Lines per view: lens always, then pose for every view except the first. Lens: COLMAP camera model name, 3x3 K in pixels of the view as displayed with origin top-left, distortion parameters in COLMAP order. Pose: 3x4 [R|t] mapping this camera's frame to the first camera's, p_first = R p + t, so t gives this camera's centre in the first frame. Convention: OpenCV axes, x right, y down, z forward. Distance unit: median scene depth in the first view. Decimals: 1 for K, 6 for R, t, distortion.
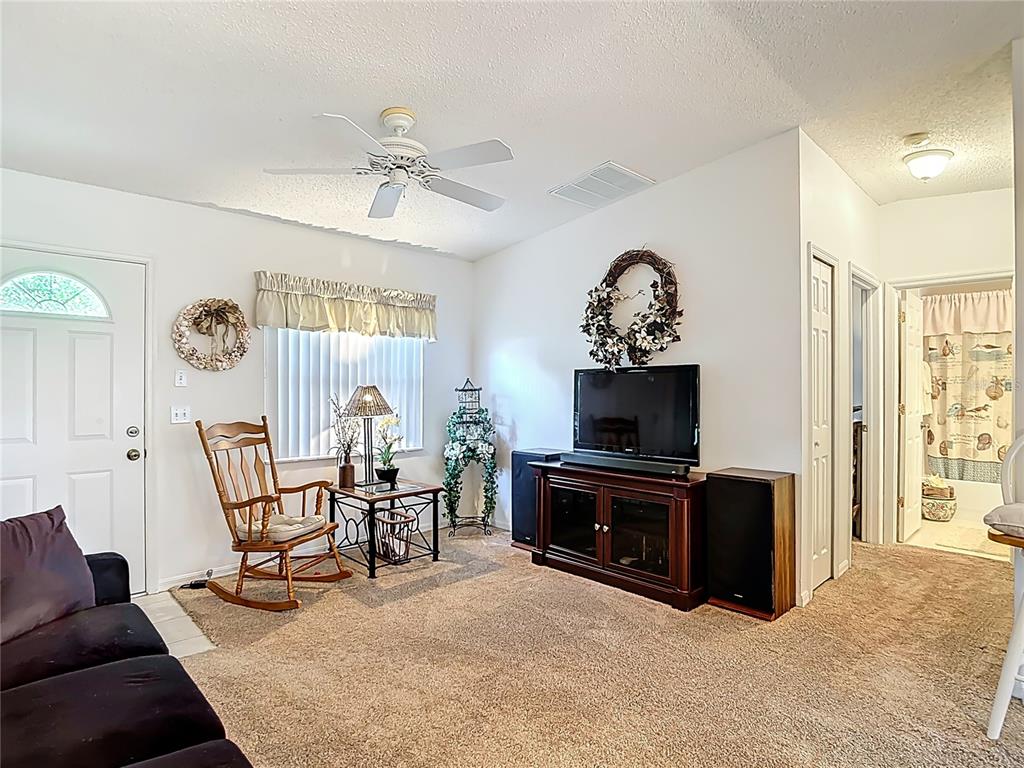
lens RADIAL K [[546.8, 0, 518.0], [0, 546.8, 381.8], [0, 0, 1]] dist [-0.013397, -0.005348]
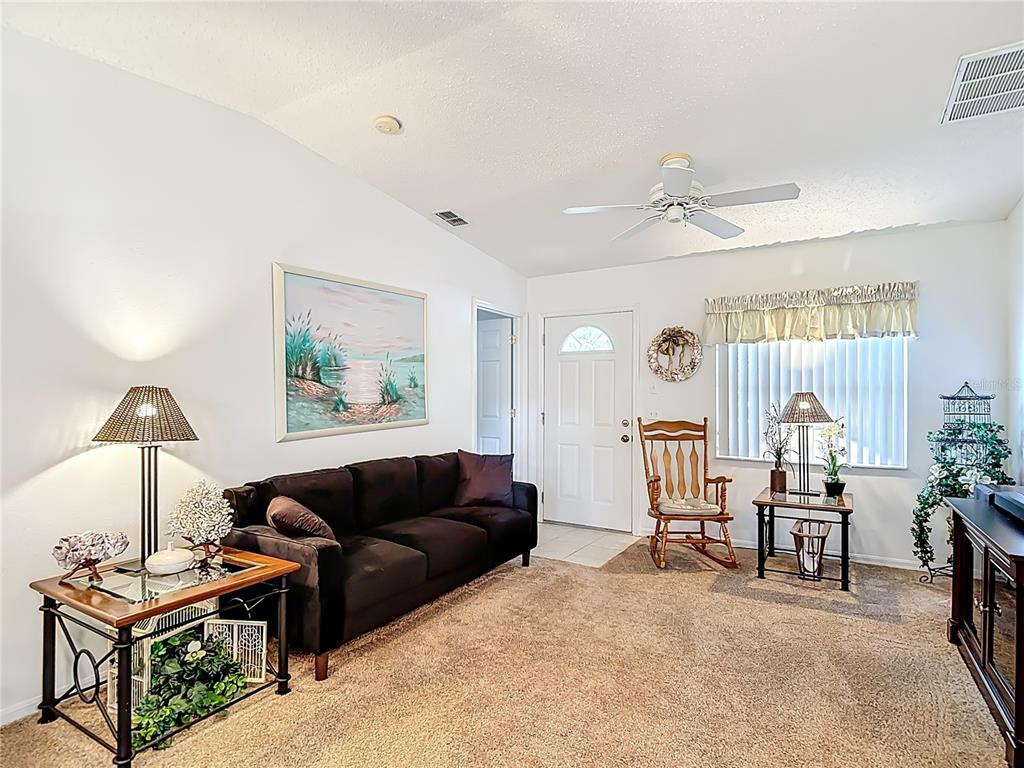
lens RADIAL K [[546.8, 0, 515.7], [0, 546.8, 385.5], [0, 0, 1]] dist [-0.013397, -0.005348]
pose [[0.264578, -0.018225, -0.964192, 0.549251], [0.004795, 0.999834, -0.017582, 0.009591], [0.964352, 0.000028, 0.264622, 0.250800]]
